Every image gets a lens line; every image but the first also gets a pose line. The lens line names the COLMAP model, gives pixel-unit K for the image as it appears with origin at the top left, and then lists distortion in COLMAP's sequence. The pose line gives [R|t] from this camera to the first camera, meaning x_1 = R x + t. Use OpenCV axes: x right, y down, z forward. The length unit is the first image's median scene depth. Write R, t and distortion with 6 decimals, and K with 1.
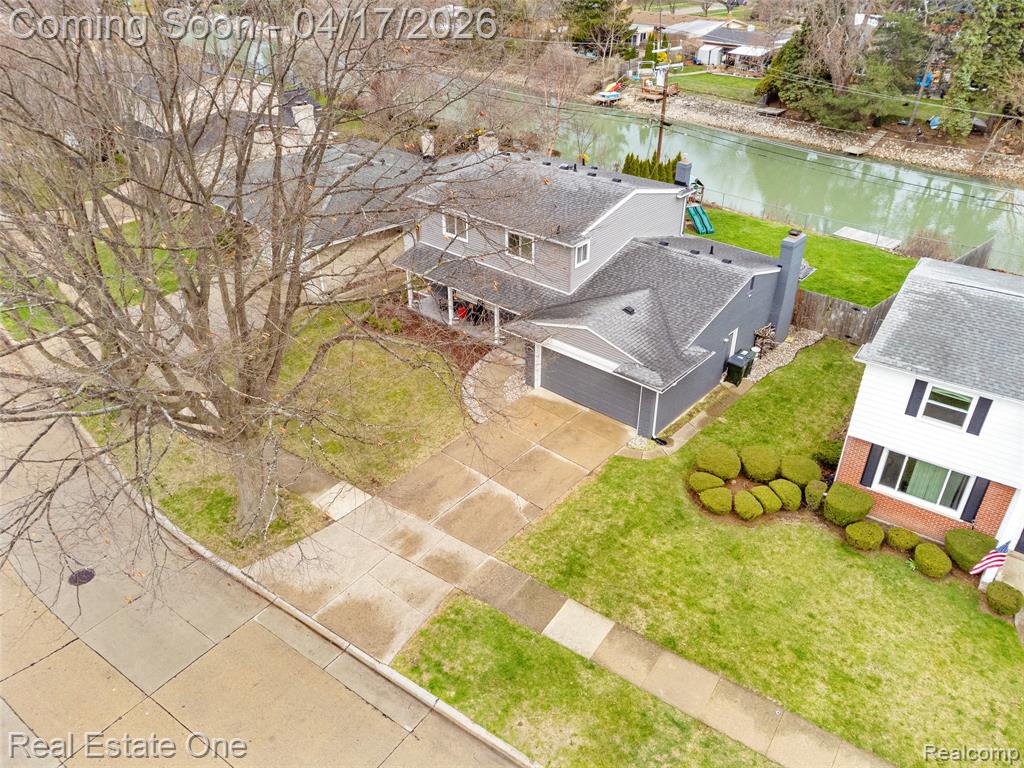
lens RADIAL K [[758.5, 0, 512.0], [0, 758.5, 384.0], [0, 0, 1]] dist [0.049148, -0.065654]
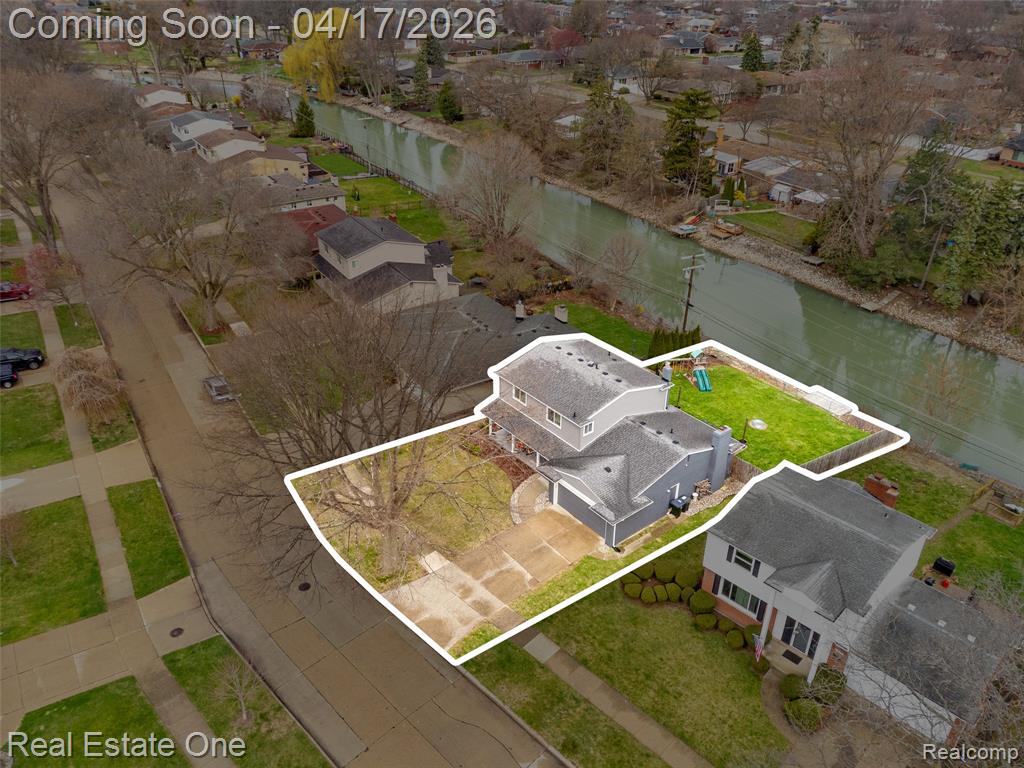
lens RADIAL K [[758.5, 0, 512.0], [0, 758.5, 384.0], [0, 0, 1]] dist [0.049148, -0.065654]
pose [[0.984252, 0.093656, -0.149920, 0.187633], [-0.098318, 0.994866, -0.023972, -0.237076], [0.146905, 0.038335, 0.988407, -0.767442]]
